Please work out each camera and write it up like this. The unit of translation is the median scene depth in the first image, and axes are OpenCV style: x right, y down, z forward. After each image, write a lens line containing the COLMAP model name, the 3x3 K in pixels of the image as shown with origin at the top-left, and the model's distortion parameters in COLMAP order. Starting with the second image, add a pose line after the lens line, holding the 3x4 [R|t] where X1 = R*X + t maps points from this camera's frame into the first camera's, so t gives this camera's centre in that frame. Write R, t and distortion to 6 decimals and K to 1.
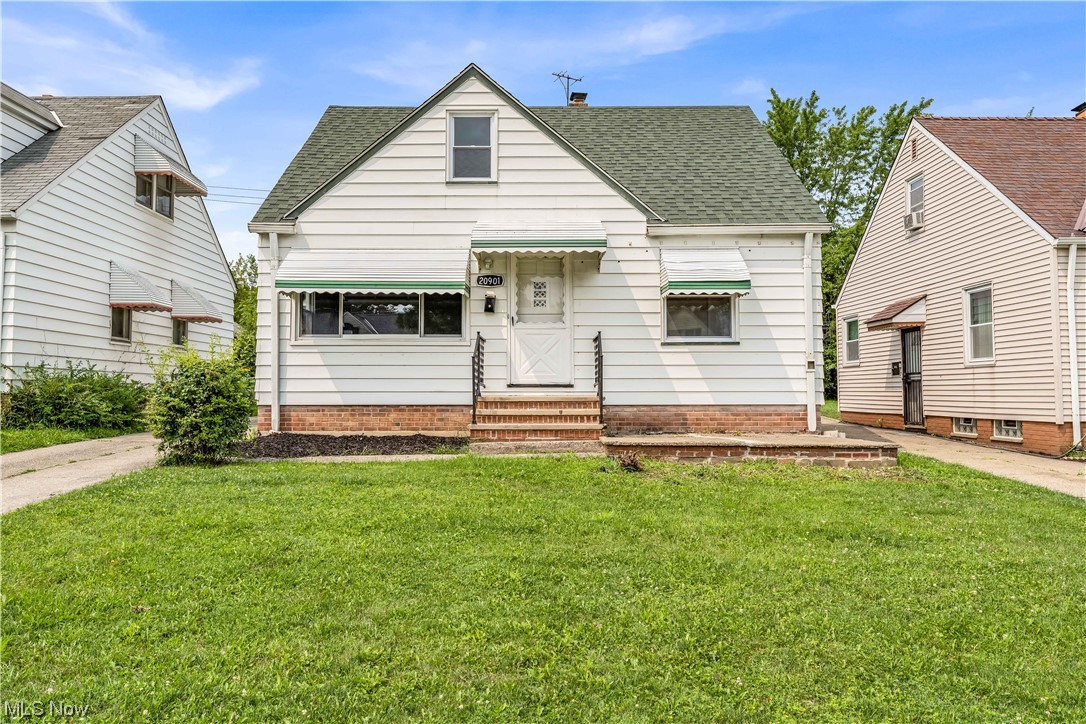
lens RADIAL K [[729.9, 0, 543.8], [0, 729.9, 364.2], [0, 0, 1]] dist [0.001931, -0.000687]
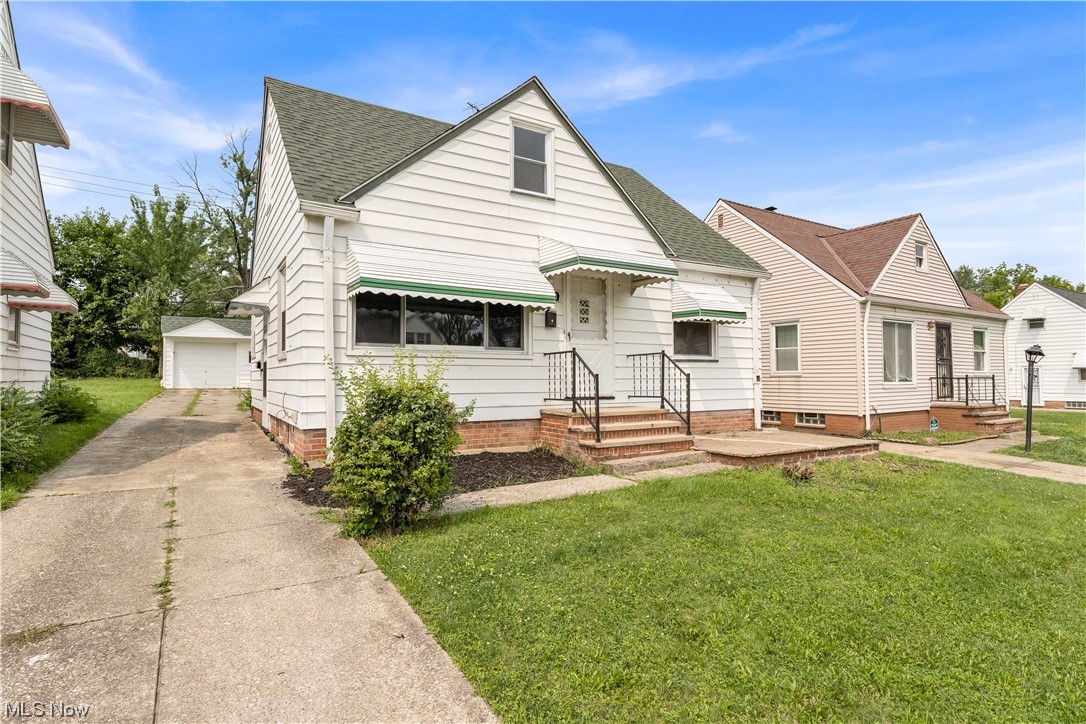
lens RADIAL K [[564.1, 0, 543.9], [0, 564.1, 361.9], [0, 0, 1]] dist [-0.004718, -0.000819]
pose [[0.852255, 0.014652, 0.522921, -0.486386], [-0.020100, 0.999787, 0.004745, -0.025668], [-0.522740, -0.014554, 0.852368, 0.331708]]
